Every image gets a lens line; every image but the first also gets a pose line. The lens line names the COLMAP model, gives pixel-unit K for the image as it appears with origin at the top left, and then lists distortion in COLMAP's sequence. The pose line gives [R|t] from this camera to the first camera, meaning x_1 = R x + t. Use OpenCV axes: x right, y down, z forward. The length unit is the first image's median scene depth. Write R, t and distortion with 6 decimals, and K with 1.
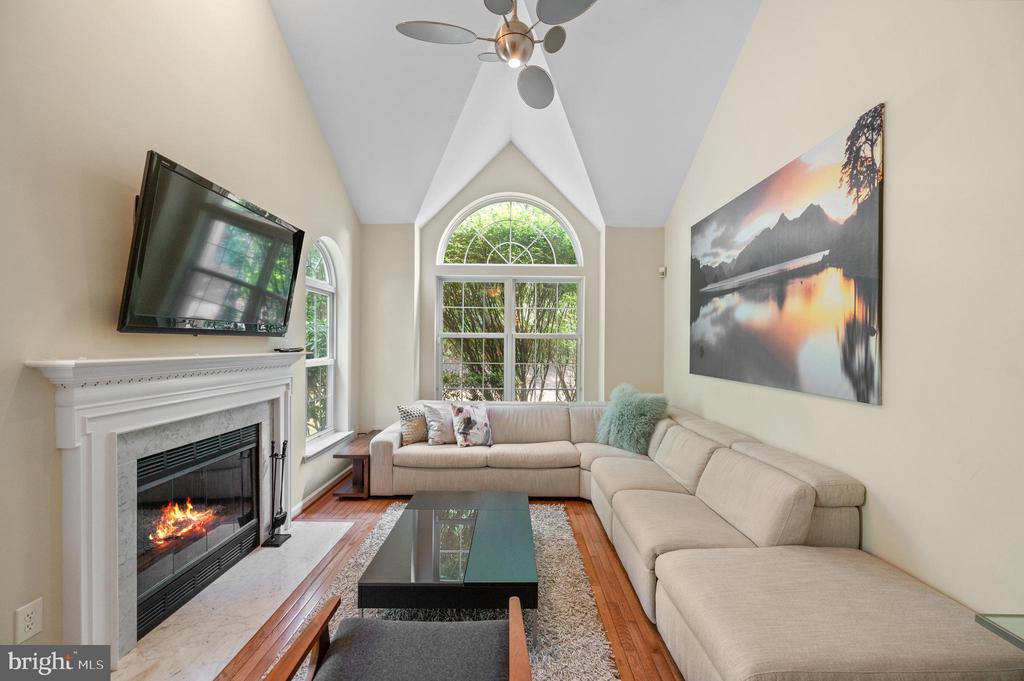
lens RADIAL K [[409.2, 0, 514.5], [0, 409.2, 344.7], [0, 0, 1]] dist [0.000943, -0.001383]
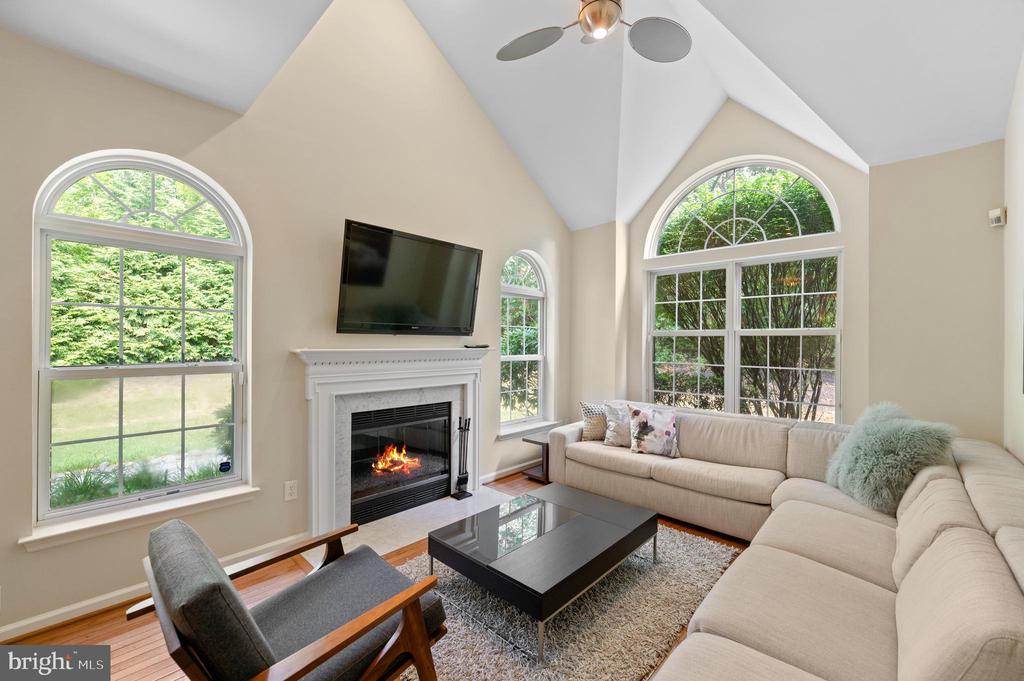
lens RADIAL K [[409.2, 0, 511.3], [0, 409.2, 343.6], [0, 0, 1]] dist [0.000943, -0.001383]
pose [[0.726705, -0.000322, -0.686950, 0.324402], [-0.003877, 0.999982, -0.004569, 0.008293], [0.686939, 0.005984, 0.726690, 0.137711]]
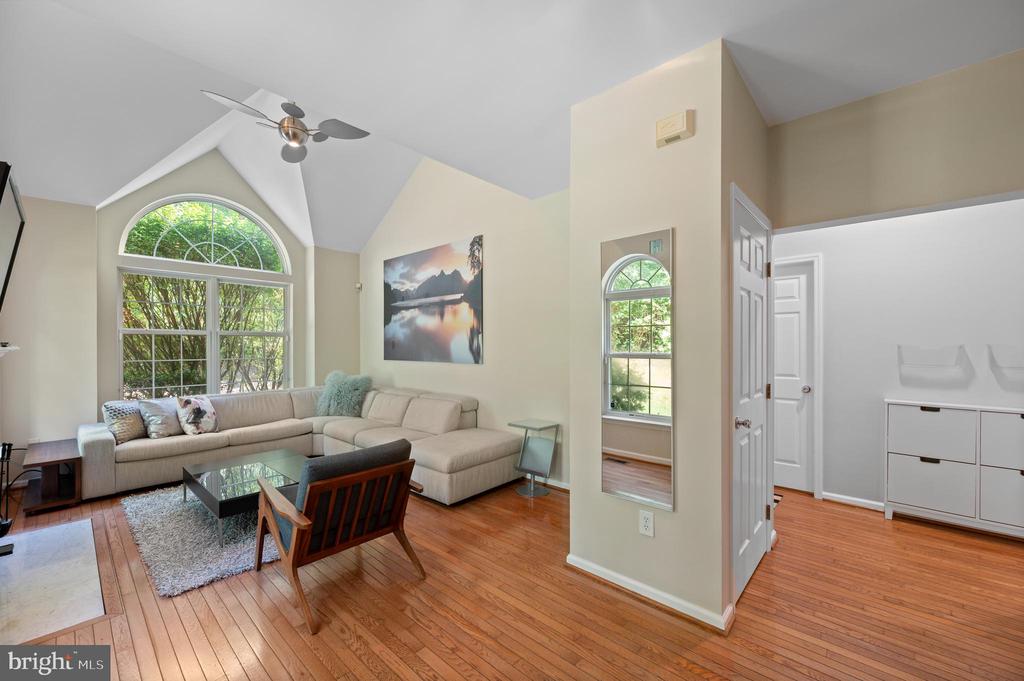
lens RADIAL K [[409.2, 0, 510.1], [0, 409.2, 349.3], [0, 0, 1]] dist [0.000943, -0.001383]
pose [[0.683357, -0.015921, 0.729911, -0.362557], [0.008463, 0.999868, 0.013886, 0.016589], [-0.730035, -0.003312, 0.683401, -0.367260]]
